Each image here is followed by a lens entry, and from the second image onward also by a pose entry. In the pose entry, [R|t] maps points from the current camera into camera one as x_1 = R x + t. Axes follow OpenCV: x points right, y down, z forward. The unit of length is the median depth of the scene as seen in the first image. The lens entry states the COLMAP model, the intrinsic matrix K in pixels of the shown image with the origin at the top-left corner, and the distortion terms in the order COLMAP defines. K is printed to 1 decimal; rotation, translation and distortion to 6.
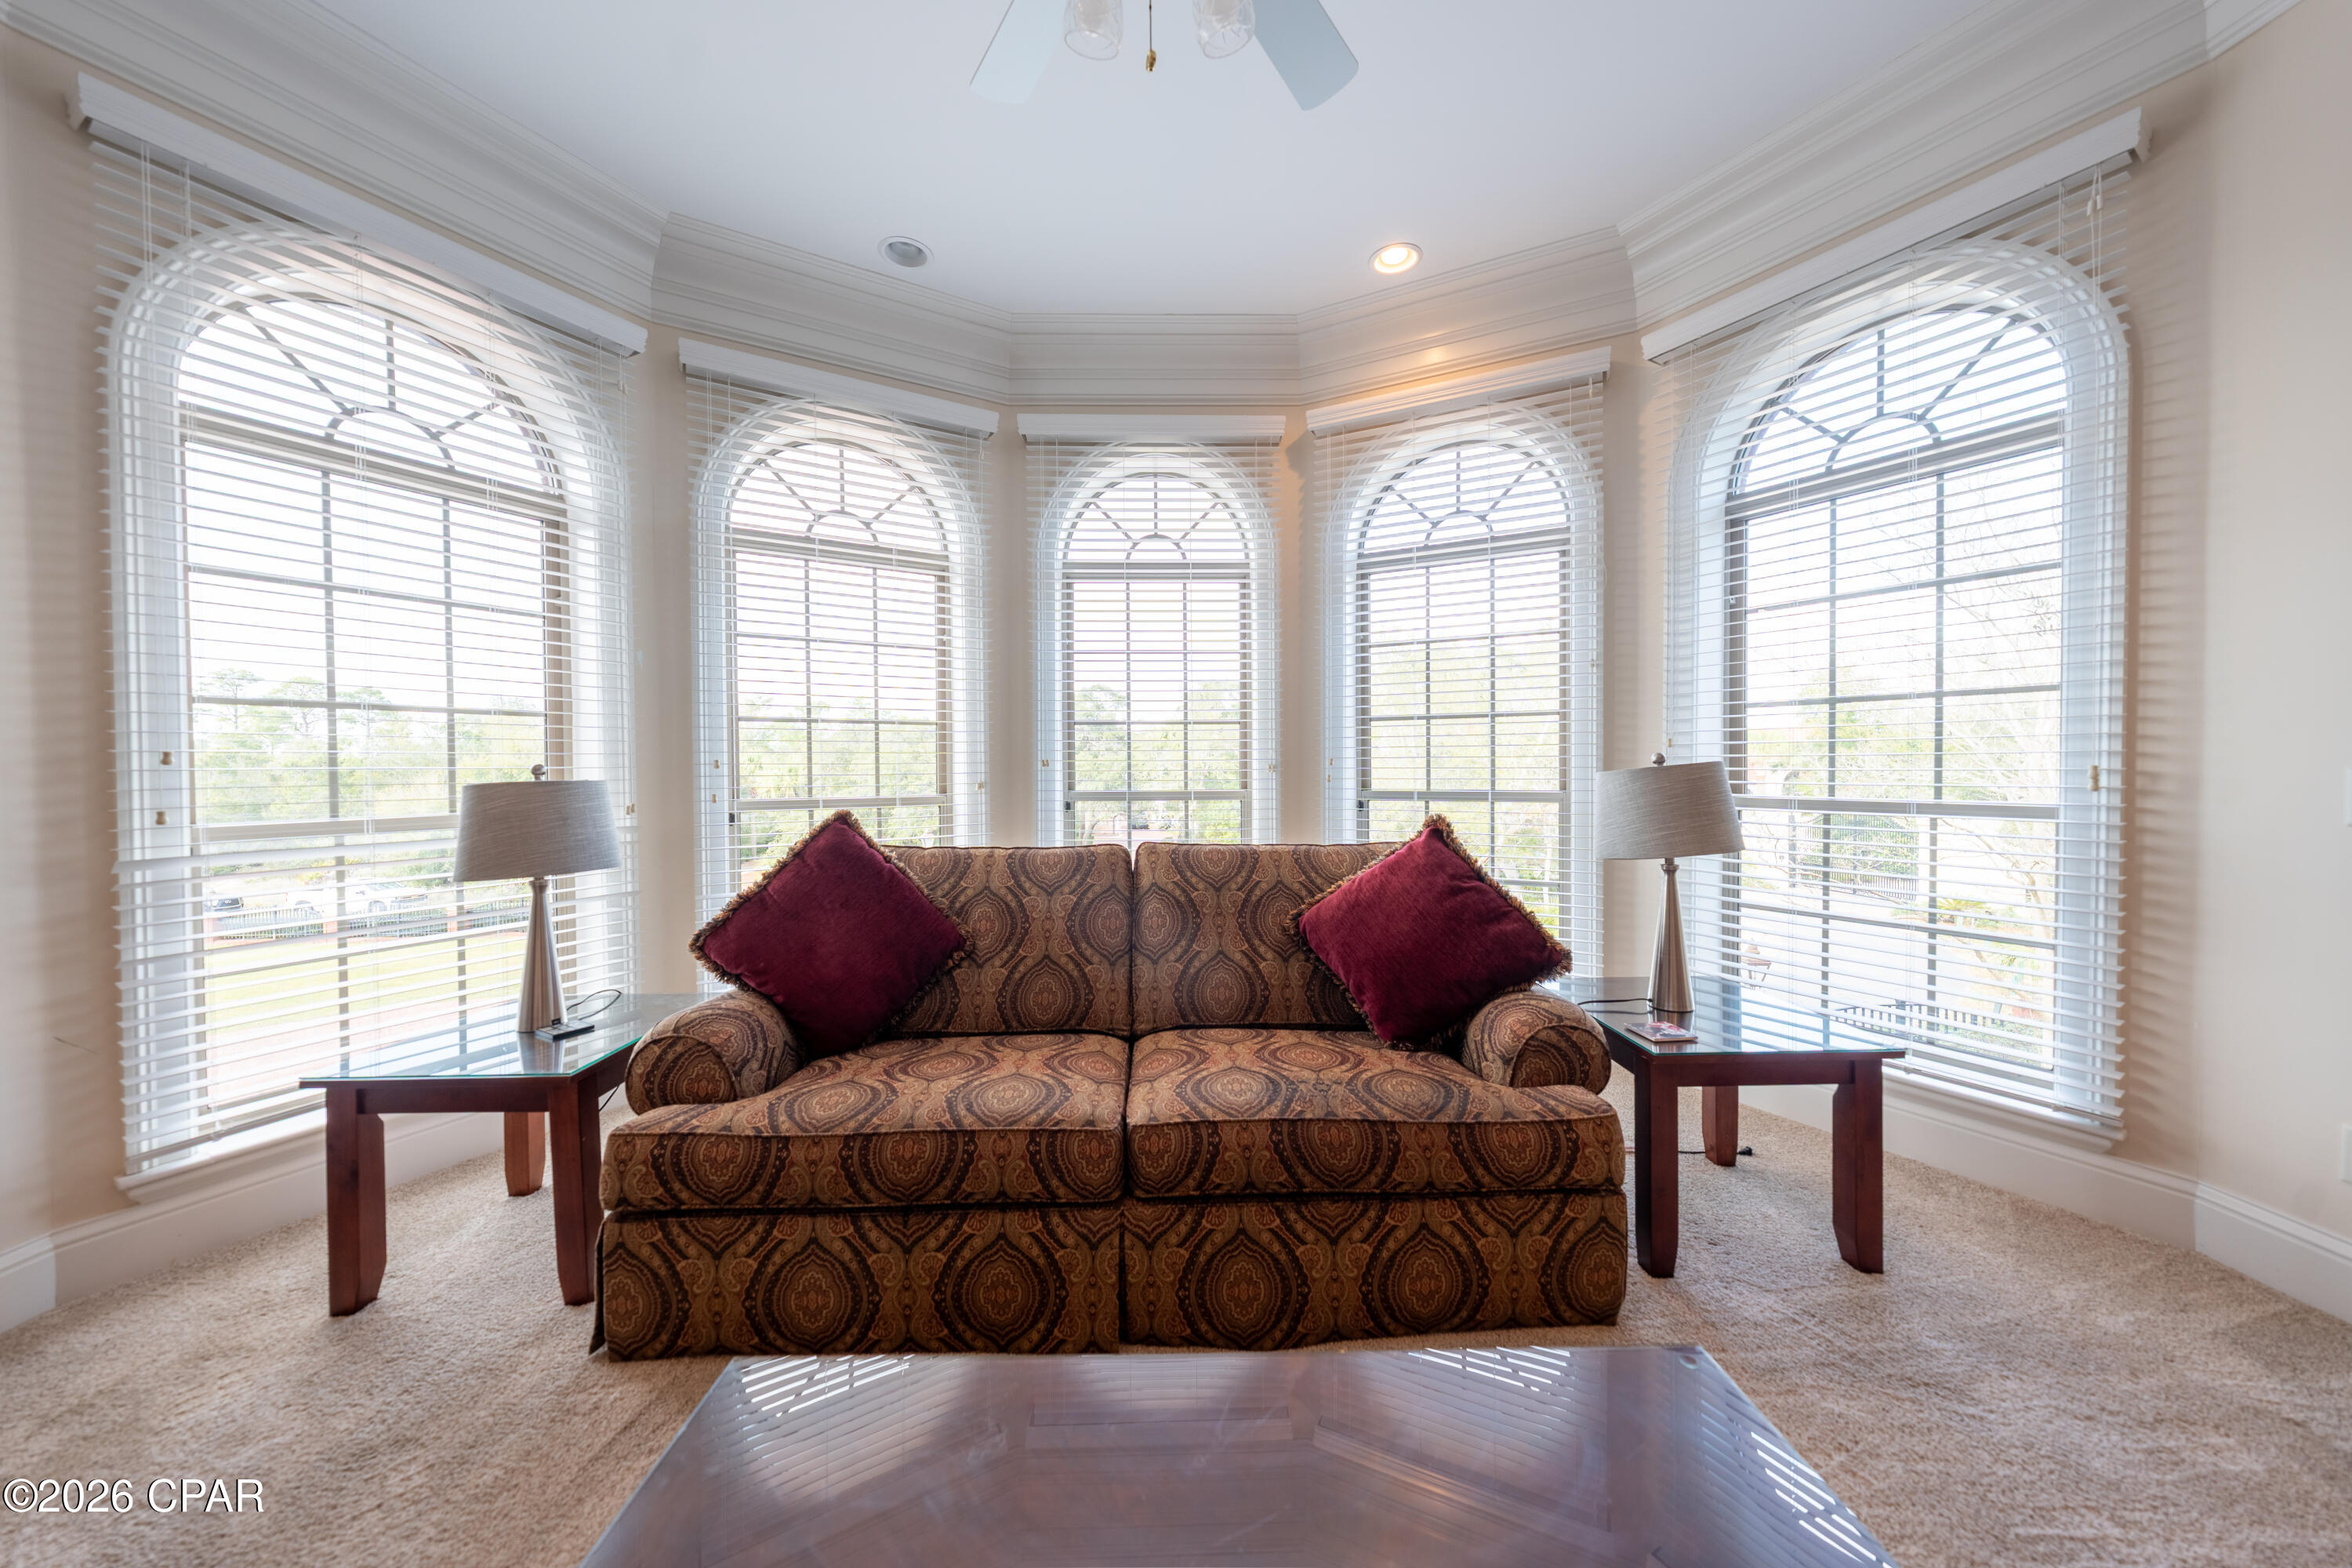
lens RADIAL K [[804.4, 0, 1183.1], [0, 804.4, 778.2], [0, 0, 1]] dist [-0.005179, 0.000341]
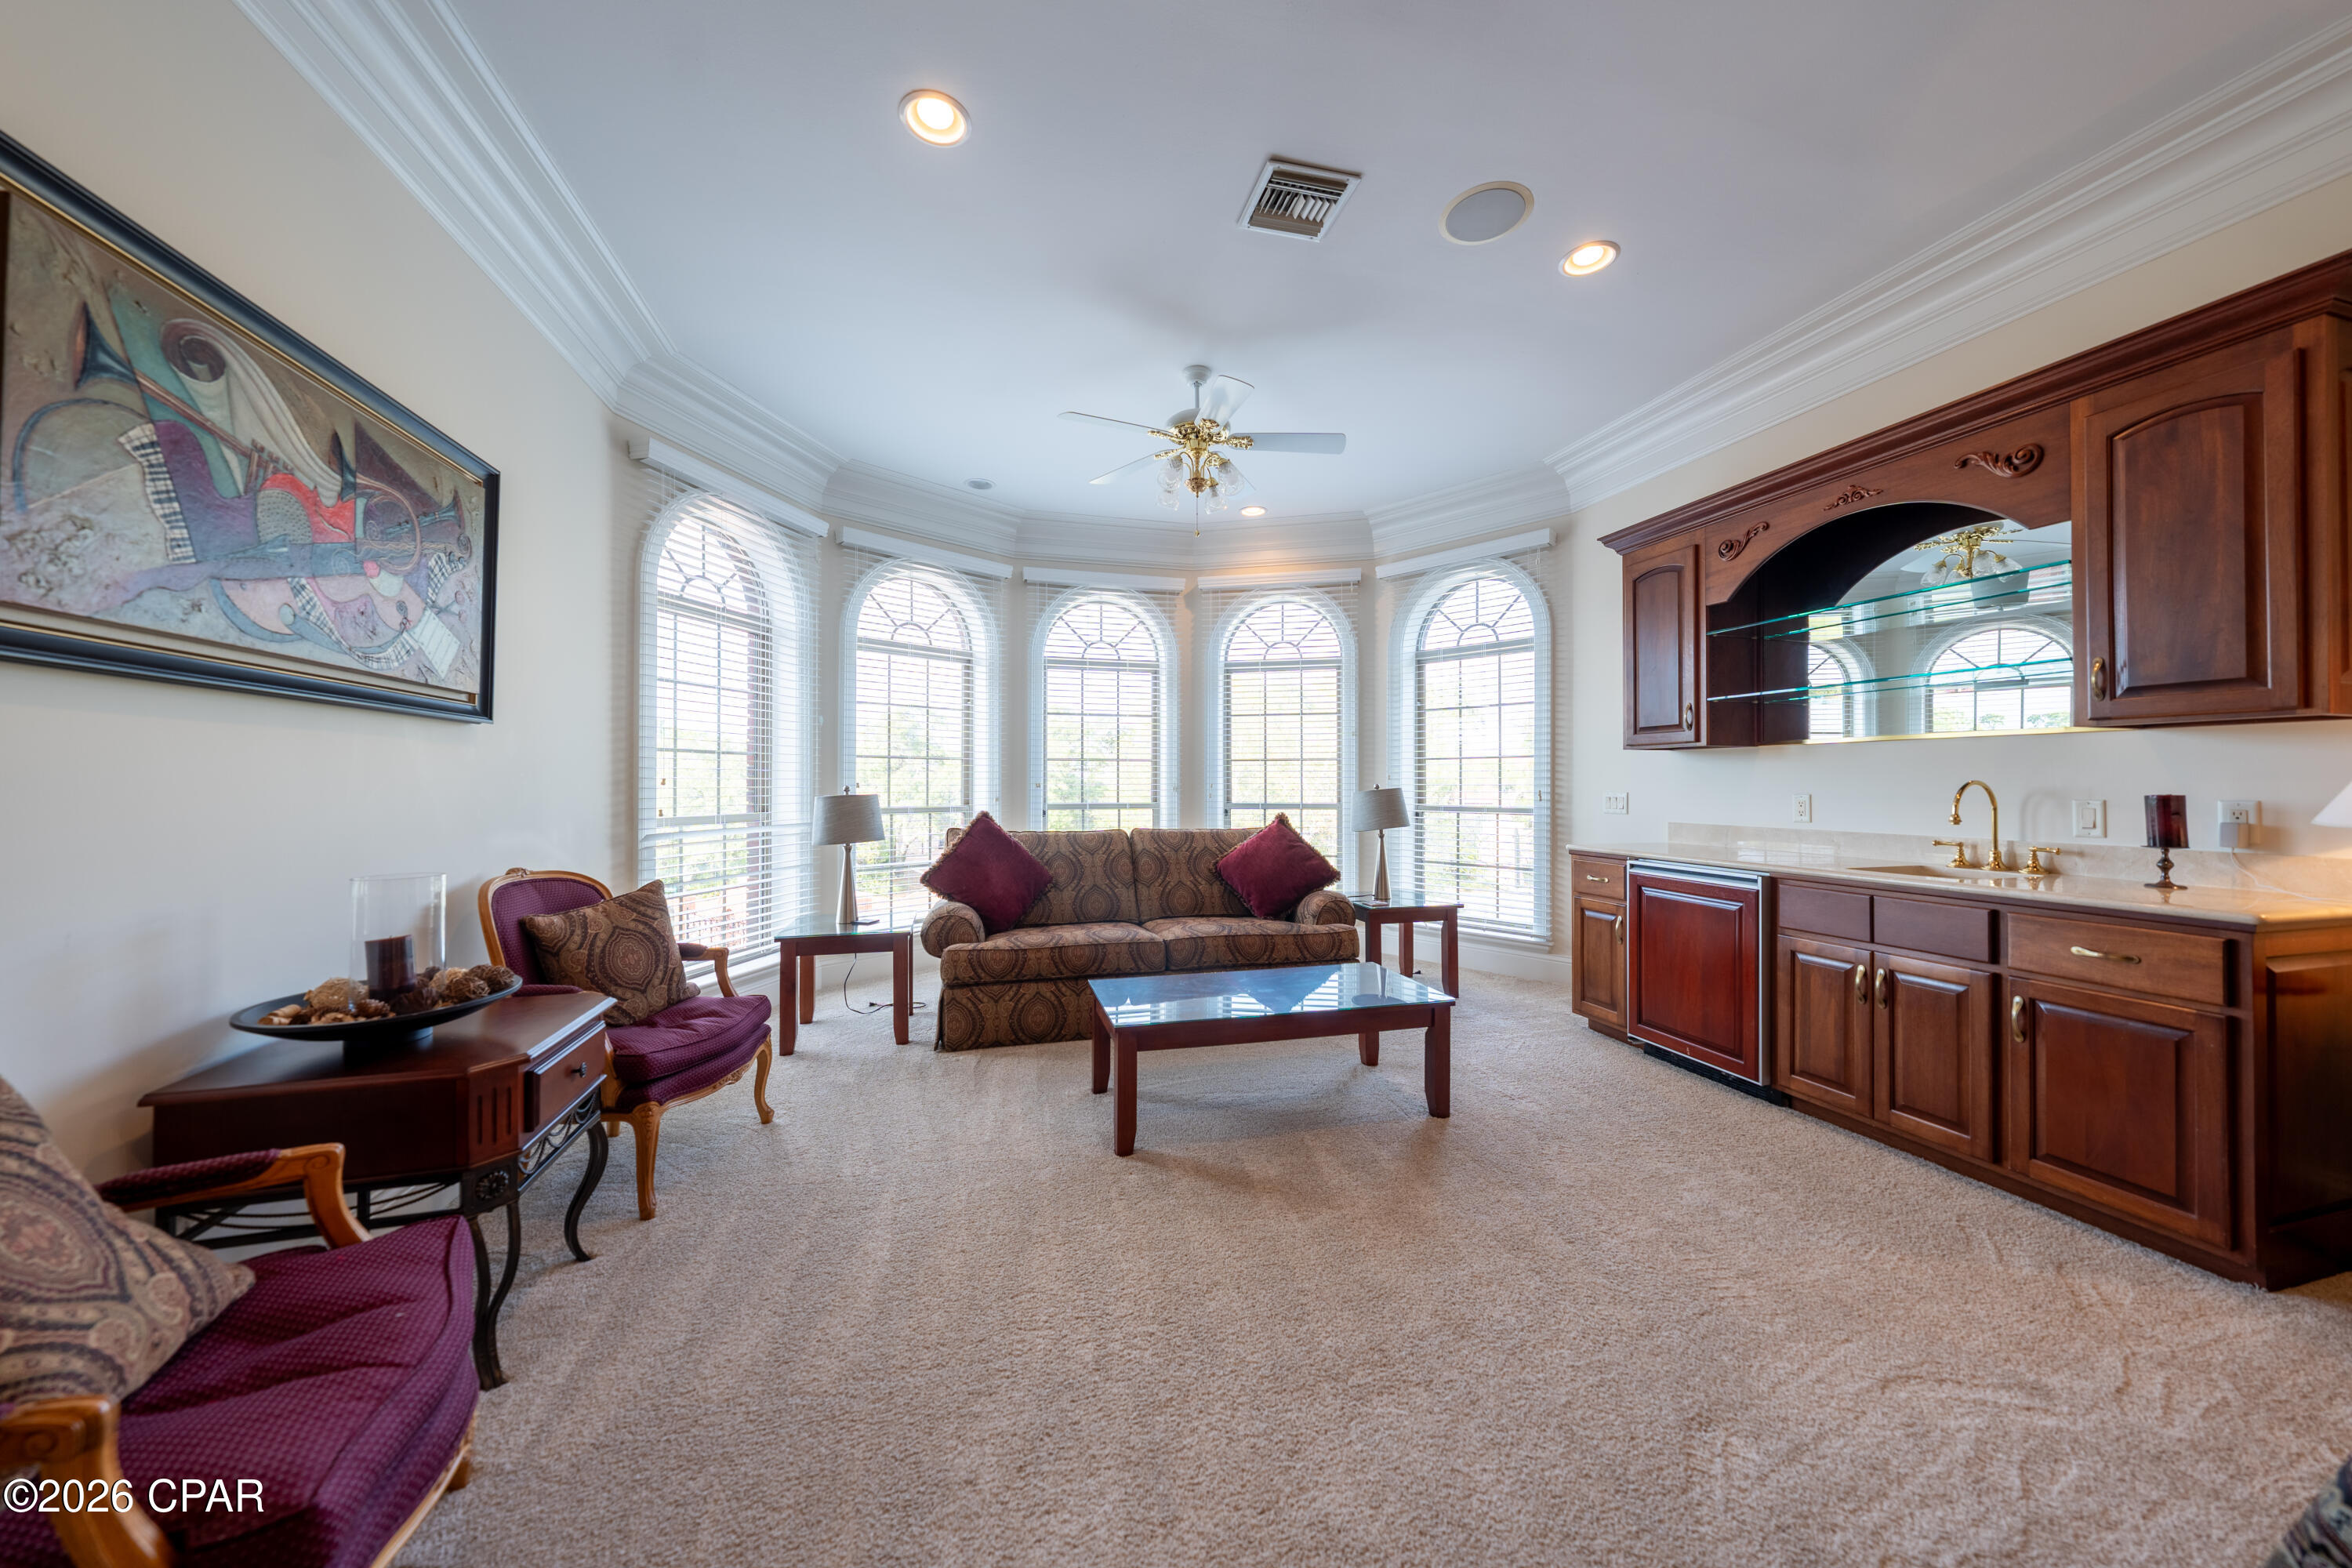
lens RADIAL K [[804.4, 0, 1190.6], [0, 804.4, 777.7], [0, 0, 1]] dist [-0.005179, 0.000341]
pose [[0.968234, 0.008335, 0.249908, -0.385026], [-0.001703, 0.999641, -0.026742, 0.010448], [-0.250041, 0.025467, 0.967900, -0.853055]]
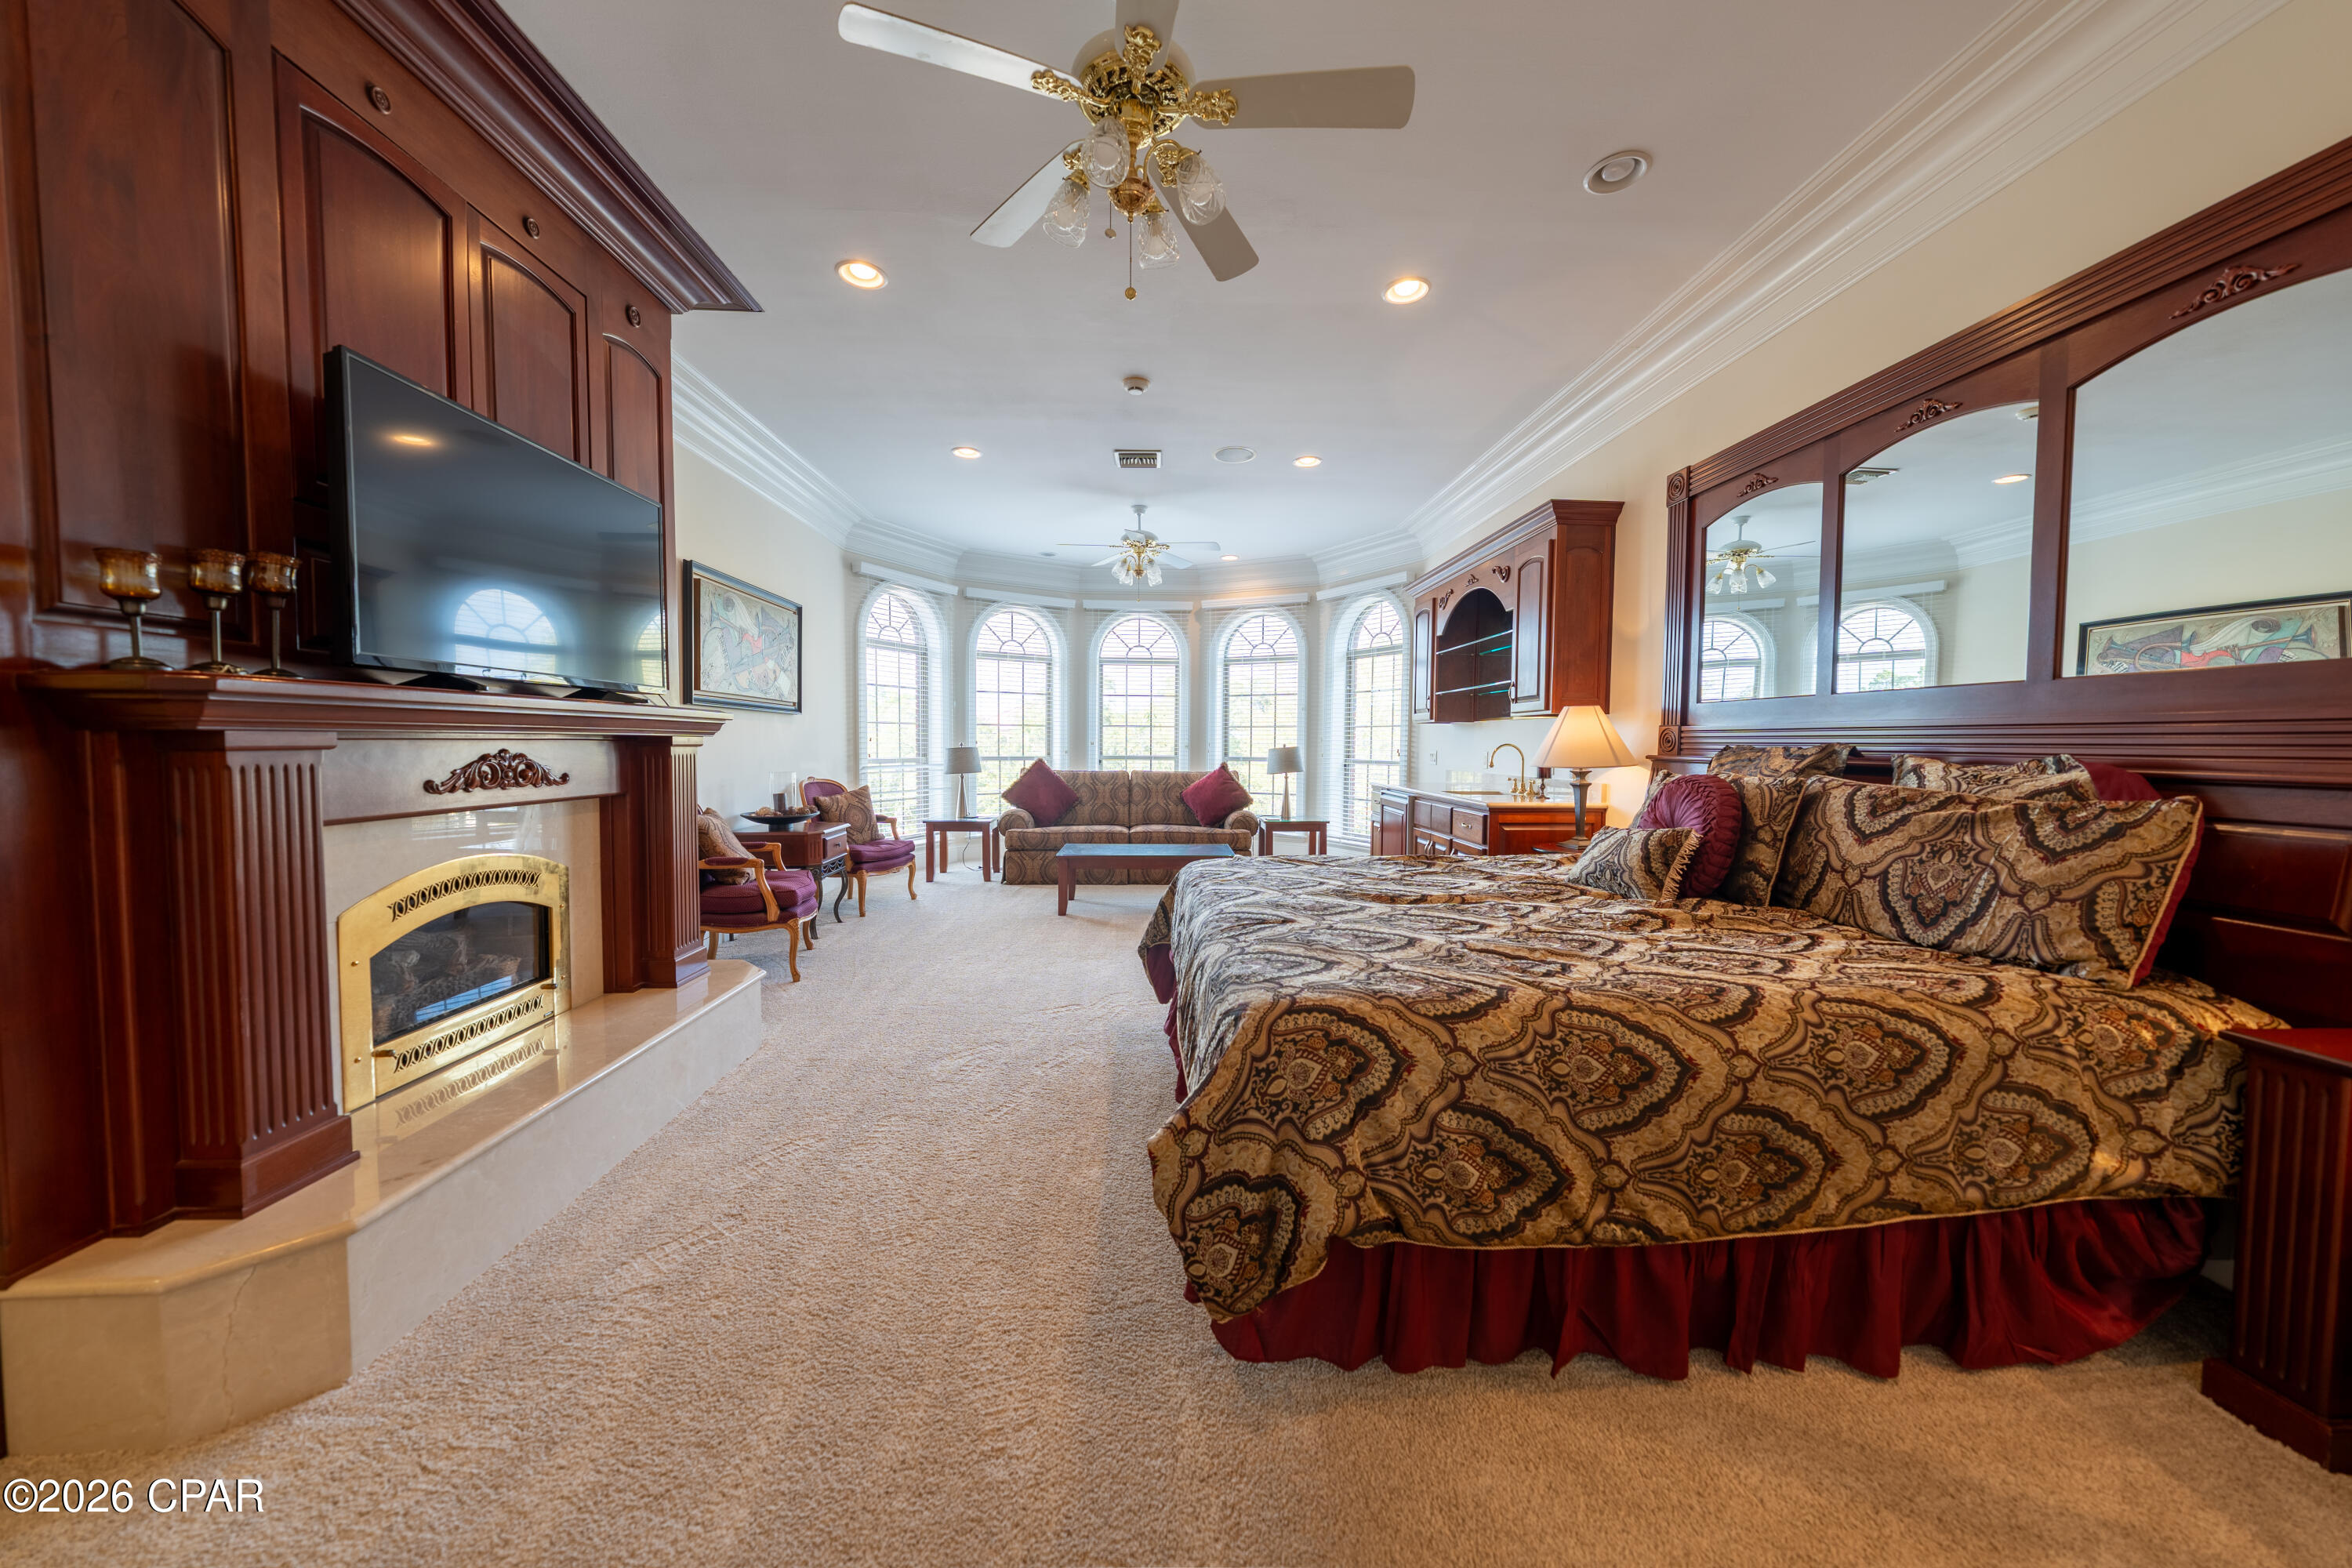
lens RADIAL K [[804.4, 0, 1194.0], [0, 804.4, 778.0], [0, 0, 1]] dist [-0.005179, 0.000341]
pose [[0.999197, 0.012771, 0.037968, 0.063132], [-0.013747, 0.999579, 0.025536, 0.027386], [-0.037626, -0.026038, 0.998953, -2.019266]]
